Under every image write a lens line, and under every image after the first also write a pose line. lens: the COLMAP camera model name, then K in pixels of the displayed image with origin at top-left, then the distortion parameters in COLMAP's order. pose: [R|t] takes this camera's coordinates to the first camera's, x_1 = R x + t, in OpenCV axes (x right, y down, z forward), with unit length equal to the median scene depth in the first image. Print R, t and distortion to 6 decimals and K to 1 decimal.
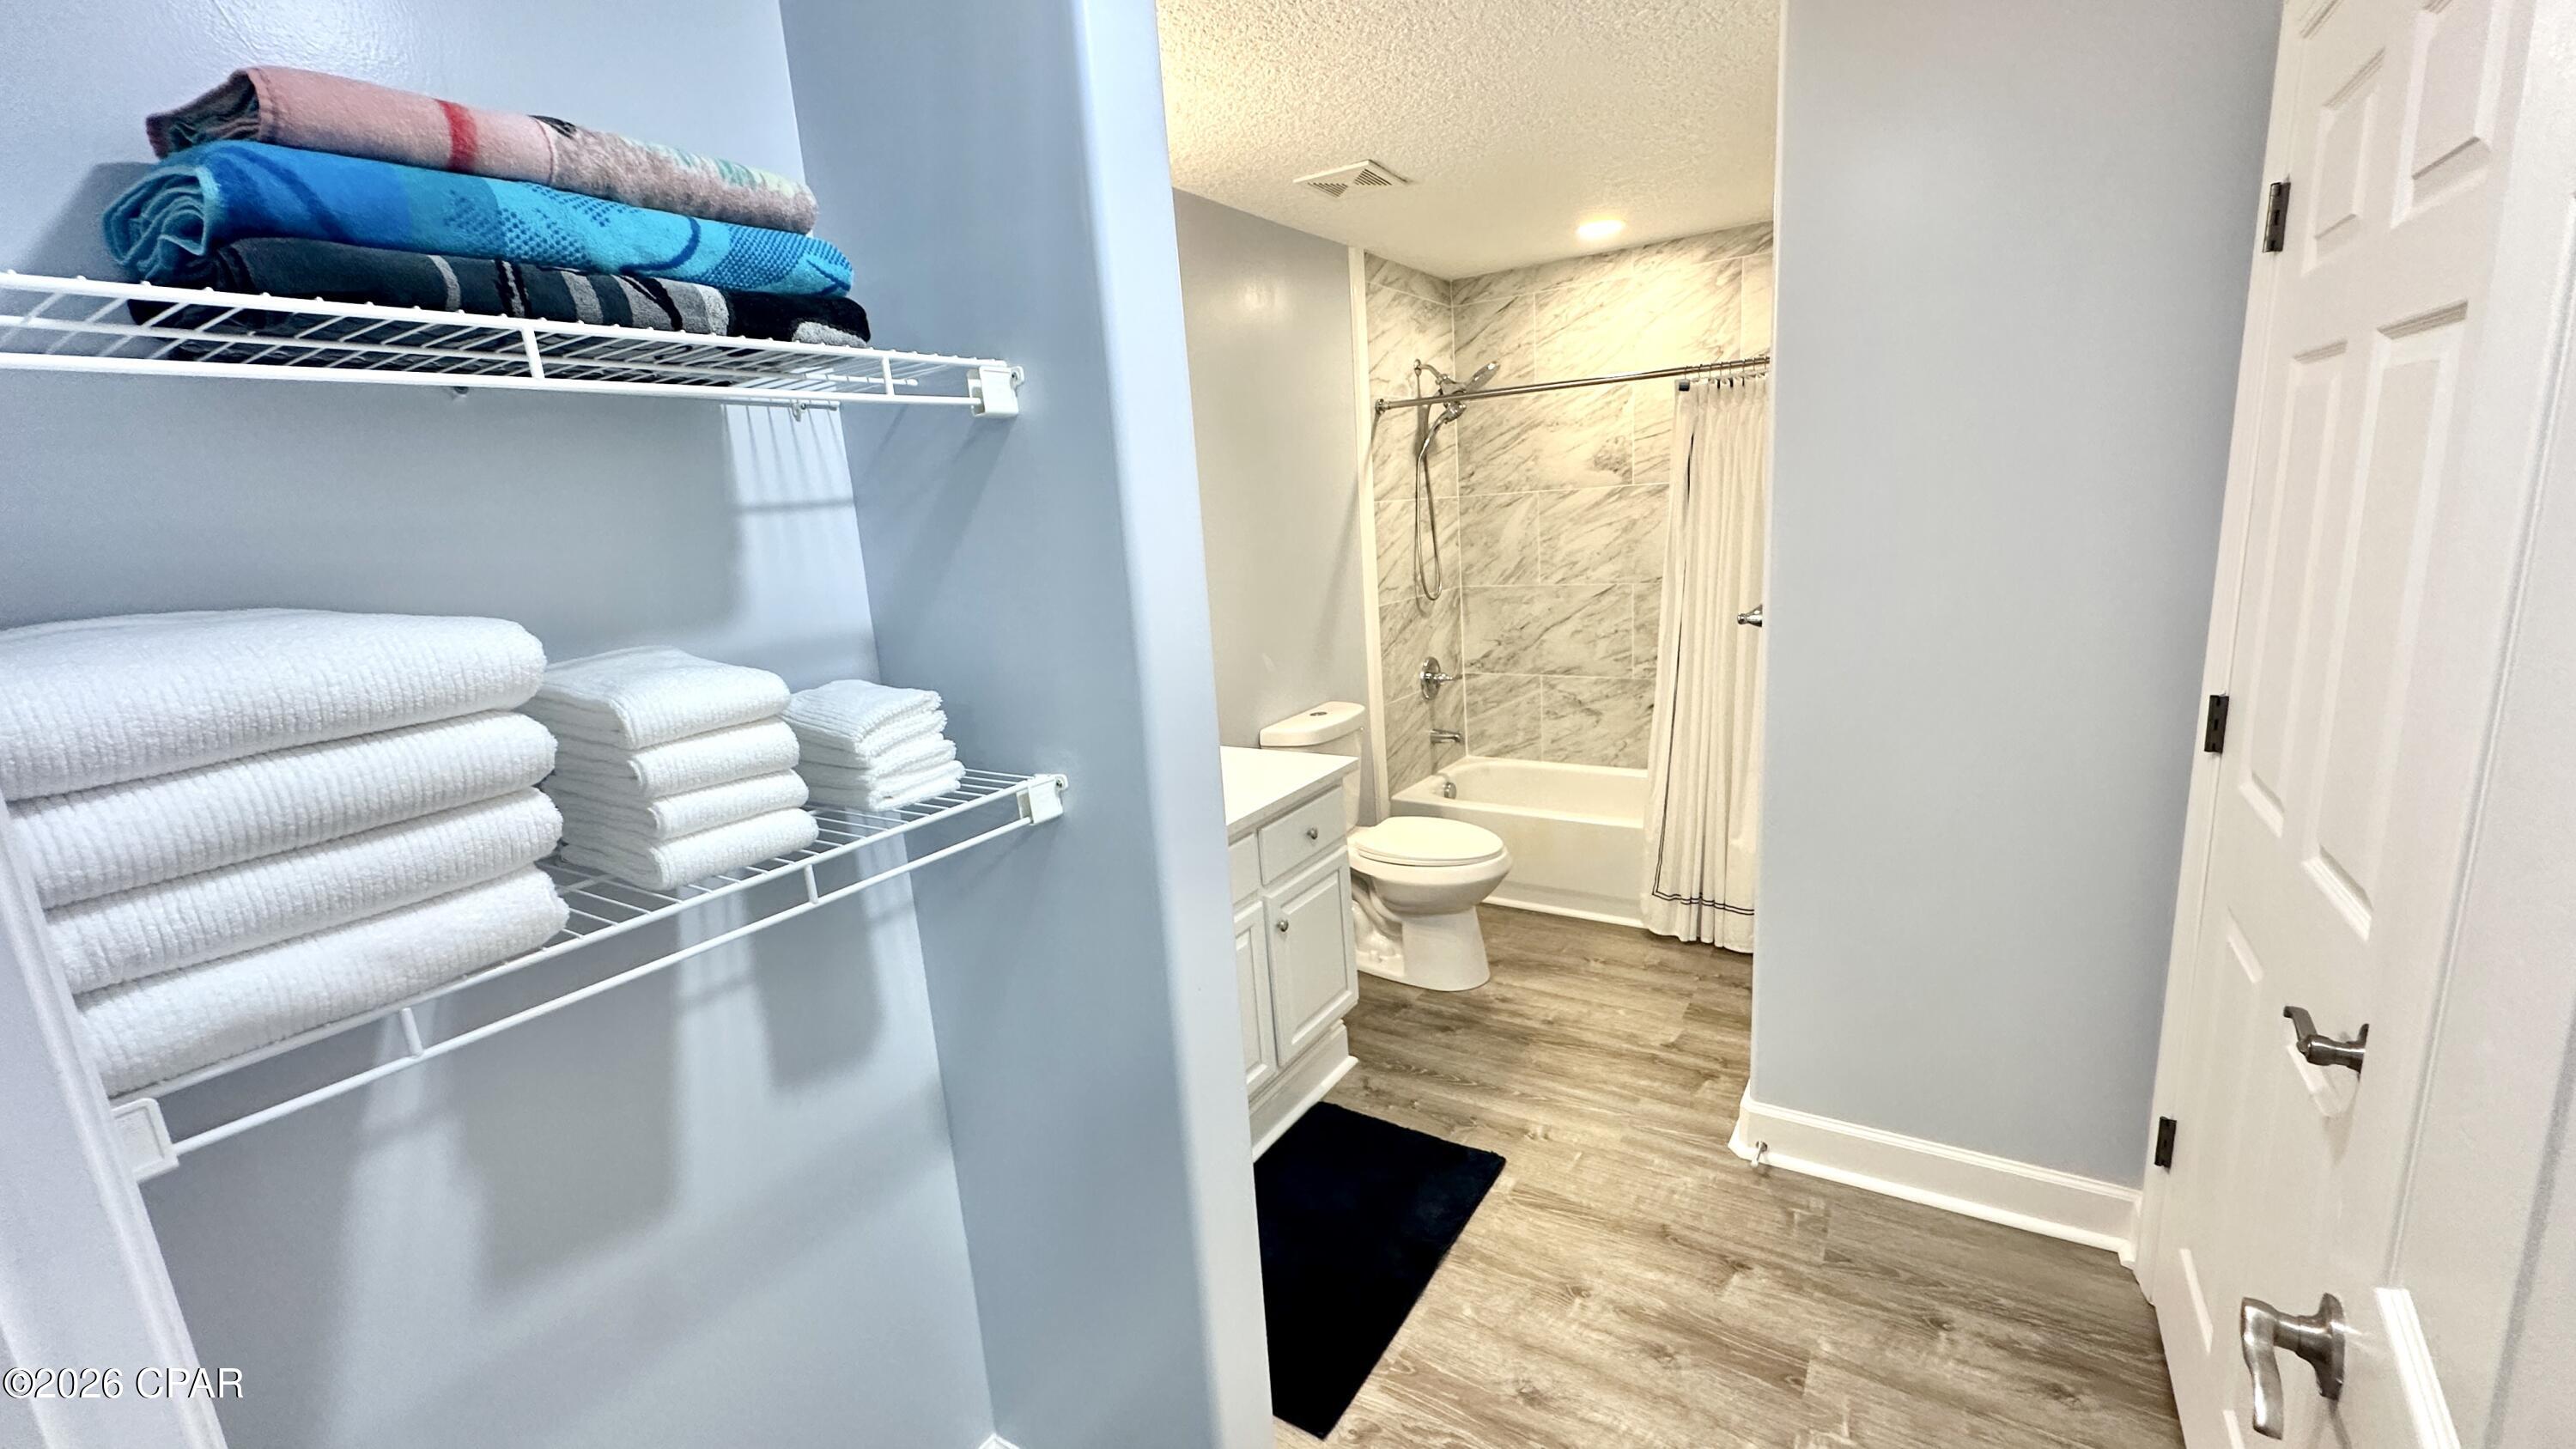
lens RADIAL K [[1039.0, 0, 1280.4], [0, 1039.0, 725.7], [0, 0, 1]] dist [-0.002328, -0.000124]
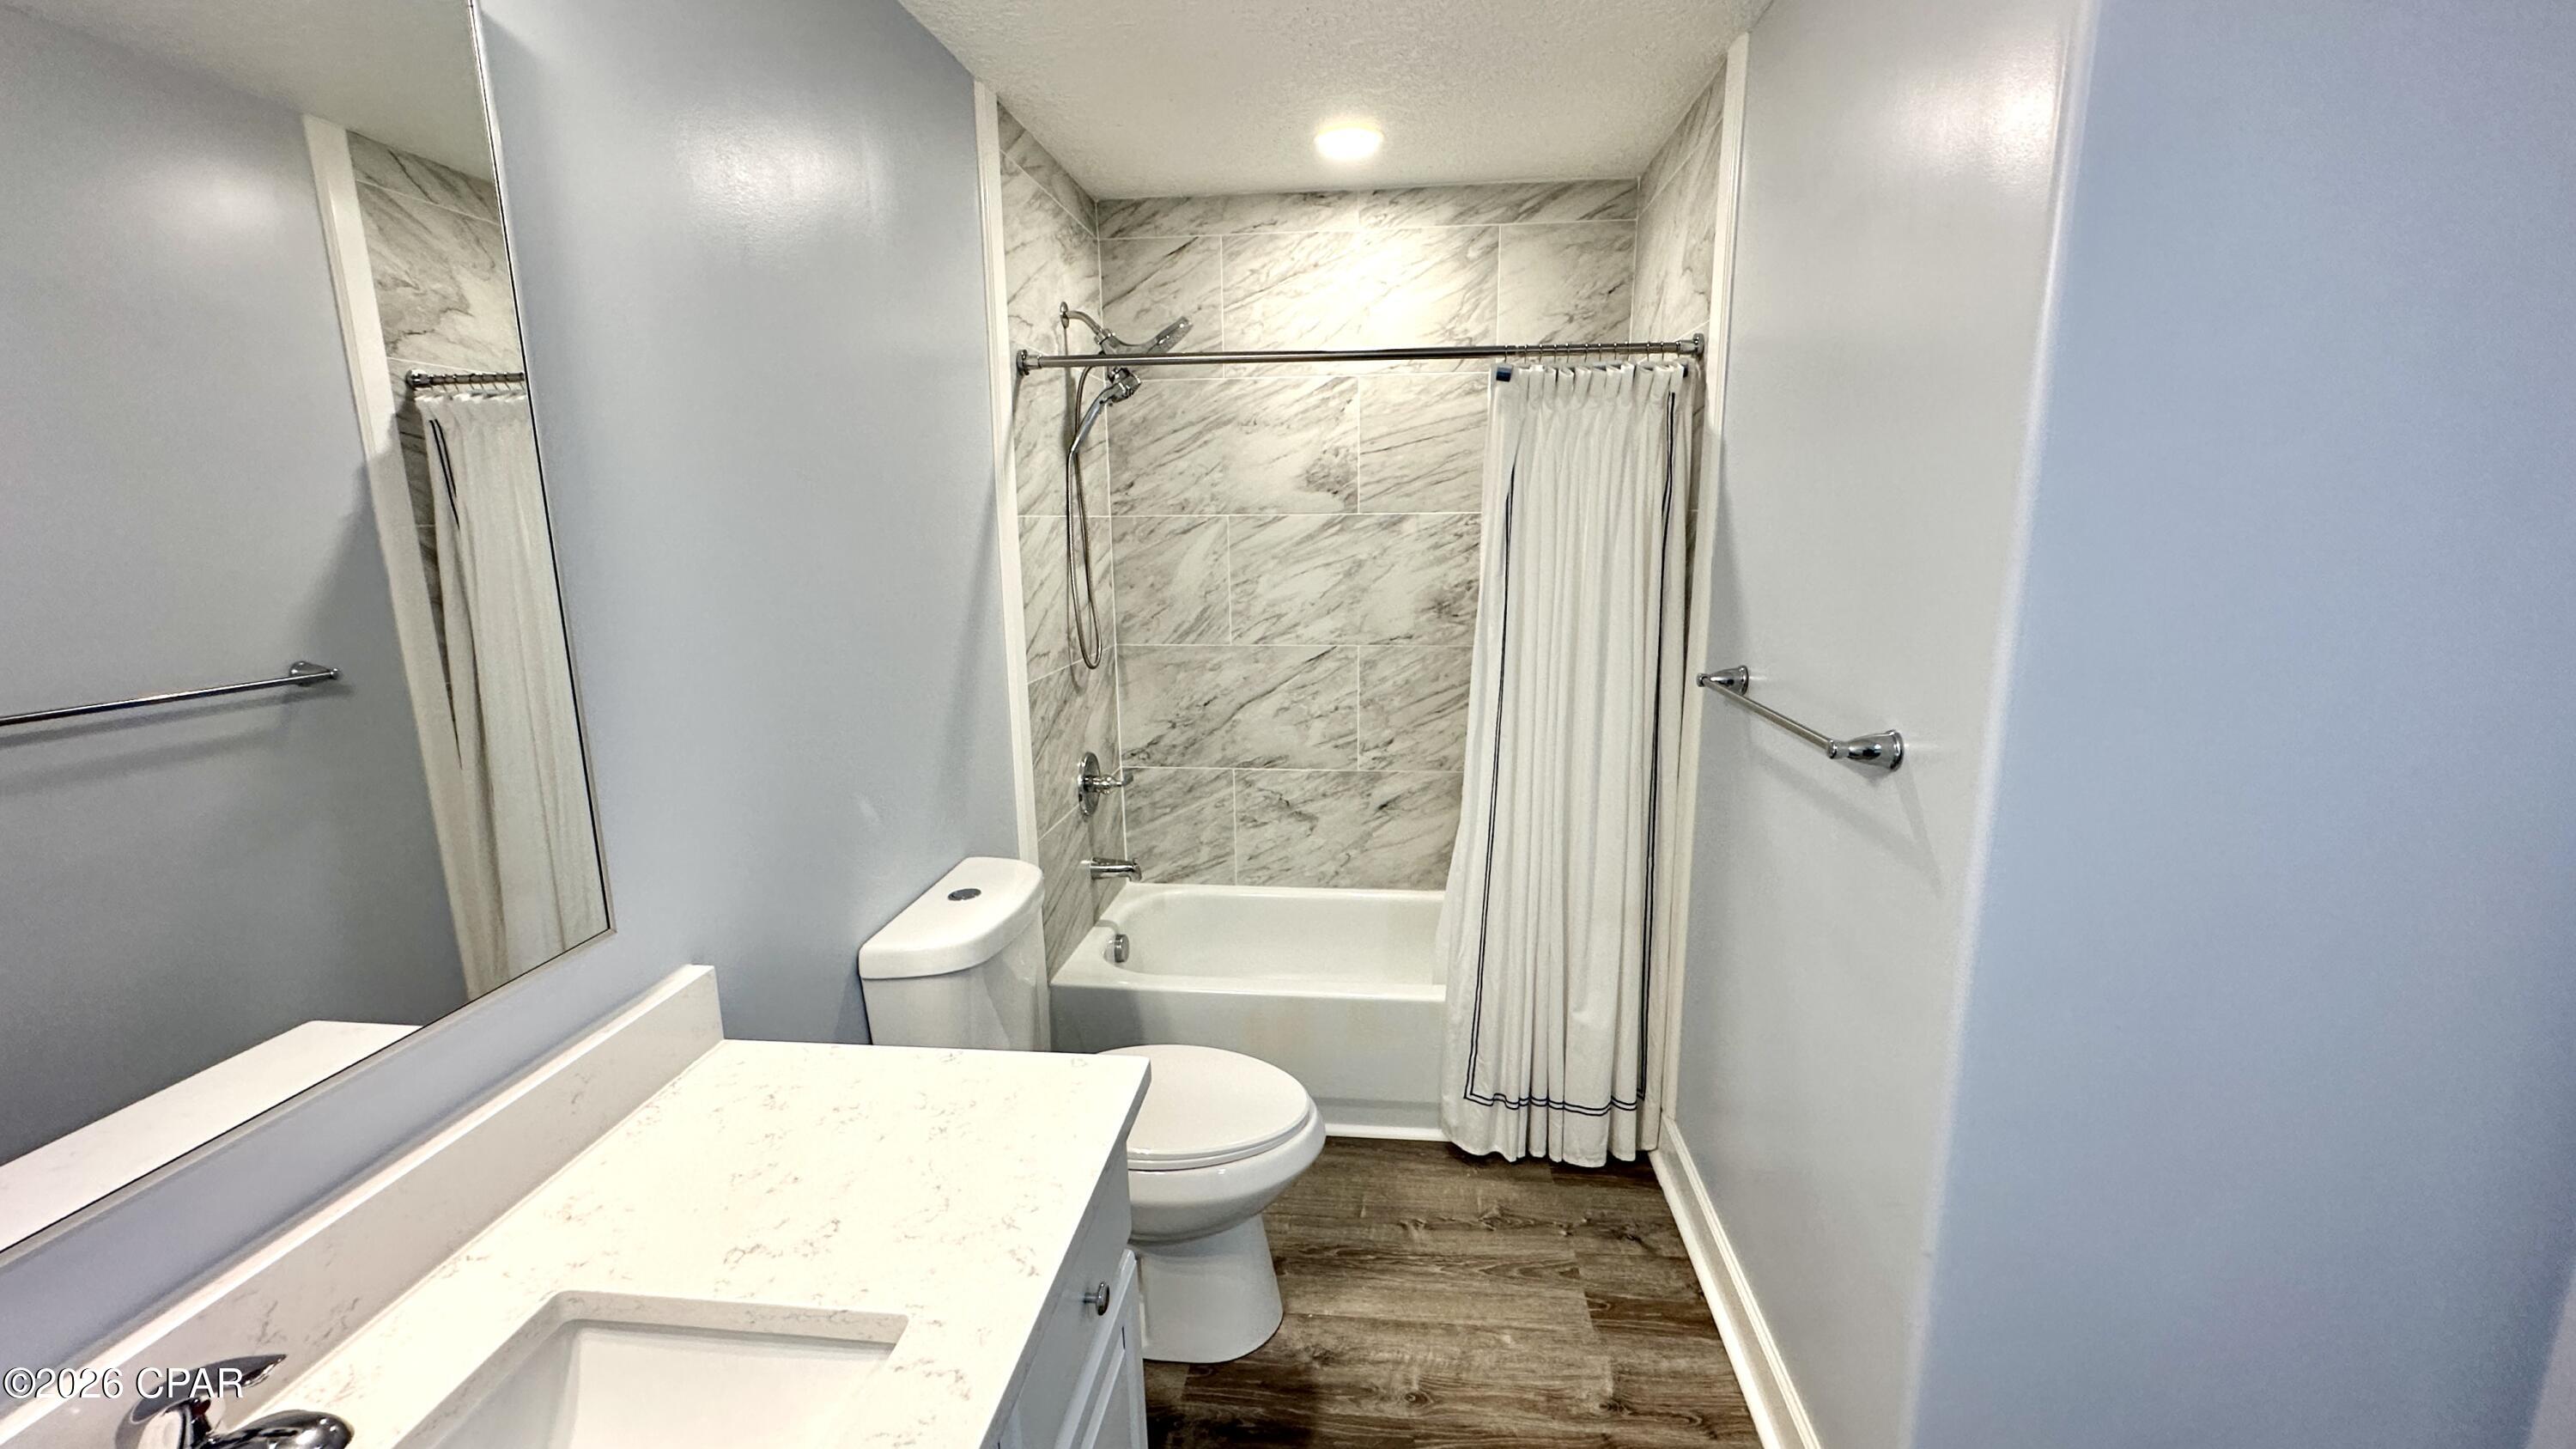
lens RADIAL K [[1047.1, 0, 1289.7], [0, 1047.1, 721.7], [0, 0, 1]] dist [-0.002239, 0.000045]
pose [[0.887052, -0.032315, 0.460537, -0.052334], [0.046915, 0.998693, -0.020288, -0.069148], [-0.459280, 0.039602, 0.887409, 0.357701]]
